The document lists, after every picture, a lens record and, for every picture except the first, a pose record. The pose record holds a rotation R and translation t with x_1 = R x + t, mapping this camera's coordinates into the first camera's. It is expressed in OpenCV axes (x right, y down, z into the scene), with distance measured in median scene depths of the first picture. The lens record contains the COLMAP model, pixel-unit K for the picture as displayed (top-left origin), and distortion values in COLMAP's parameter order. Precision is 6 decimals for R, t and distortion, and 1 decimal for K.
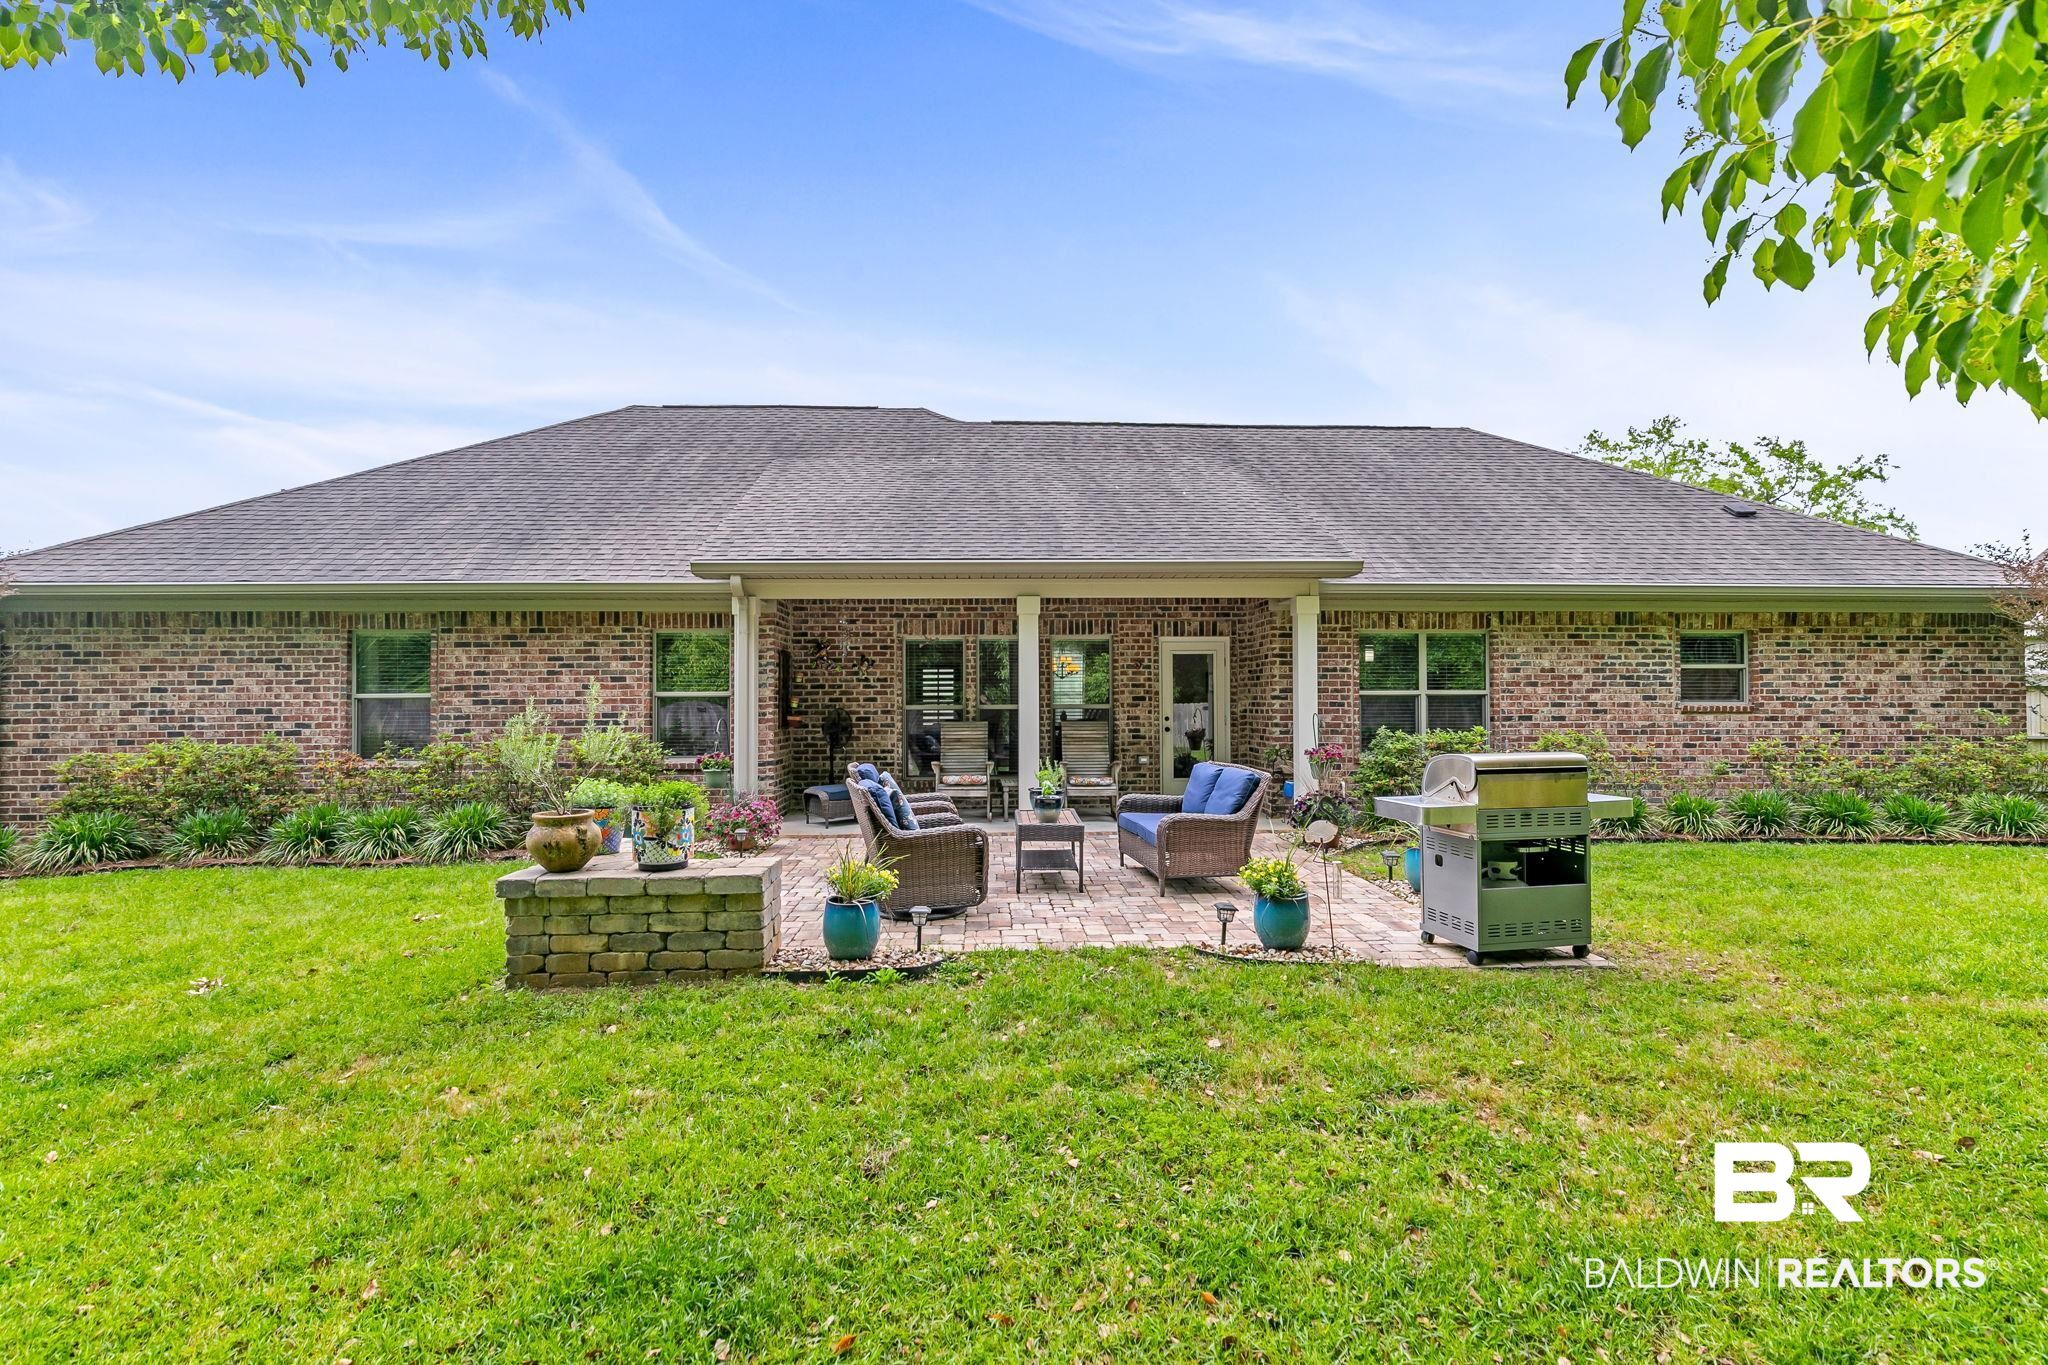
lens RADIAL K [[916.6, 0, 1015.8], [0, 916.6, 683.6], [0, 0, 1]] dist [0.005403, -0.000990]
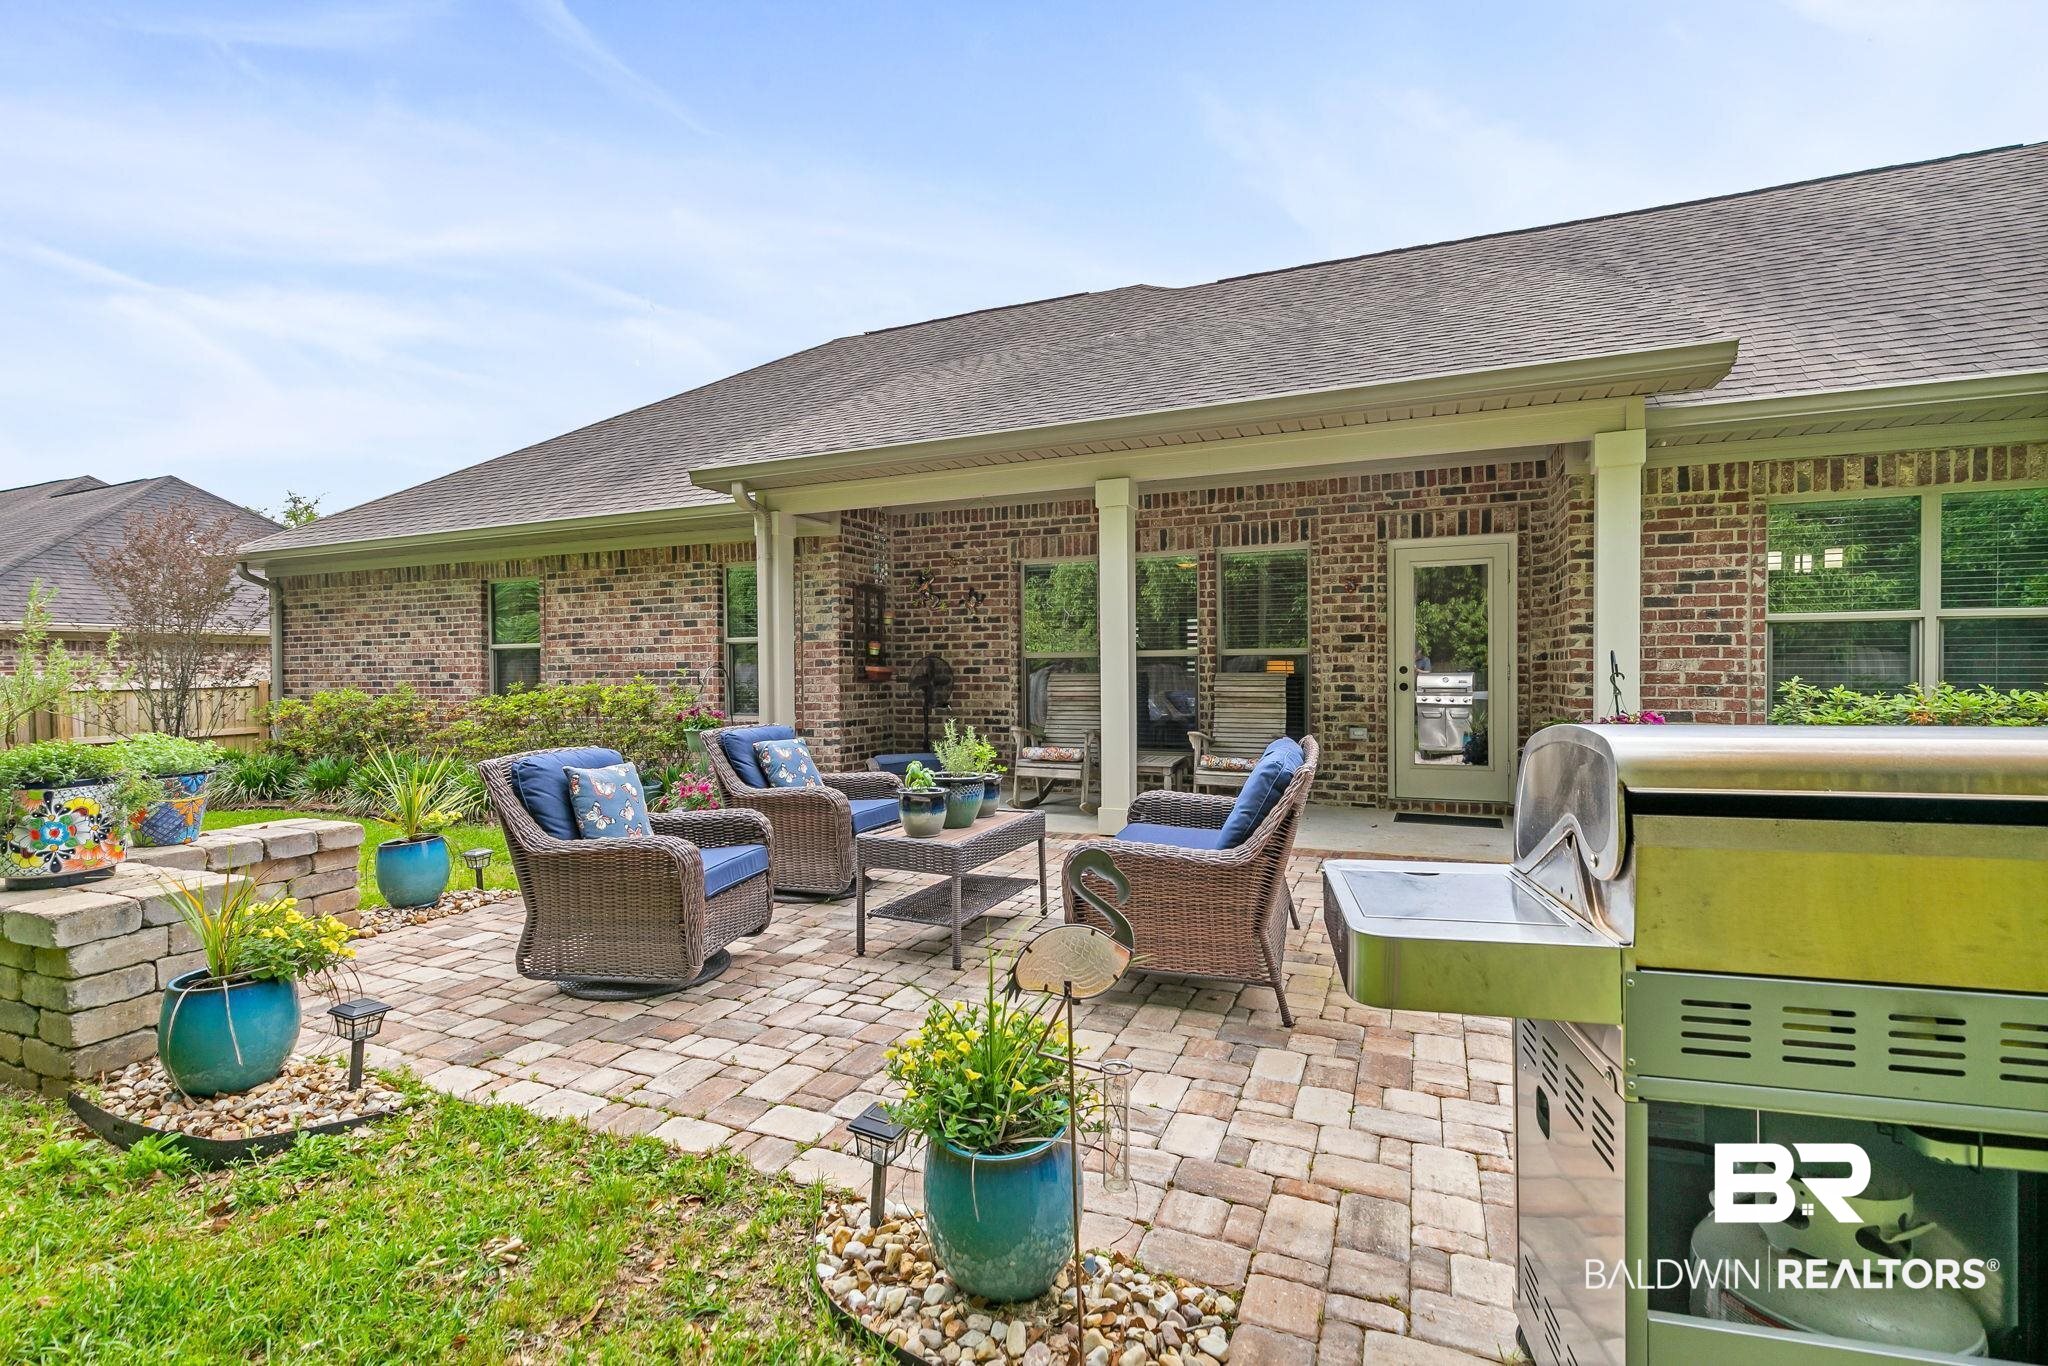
lens RADIAL K [[916.6, 0, 1018.9], [0, 916.6, 675.7], [0, 0, 1]] dist [0.005403, -0.000990]
pose [[0.901256, 0.000564, -0.433286, 0.213670], [0.010796, 0.999659, 0.023758, 0.025993], [0.433152, -0.026090, 0.900943, 0.334259]]
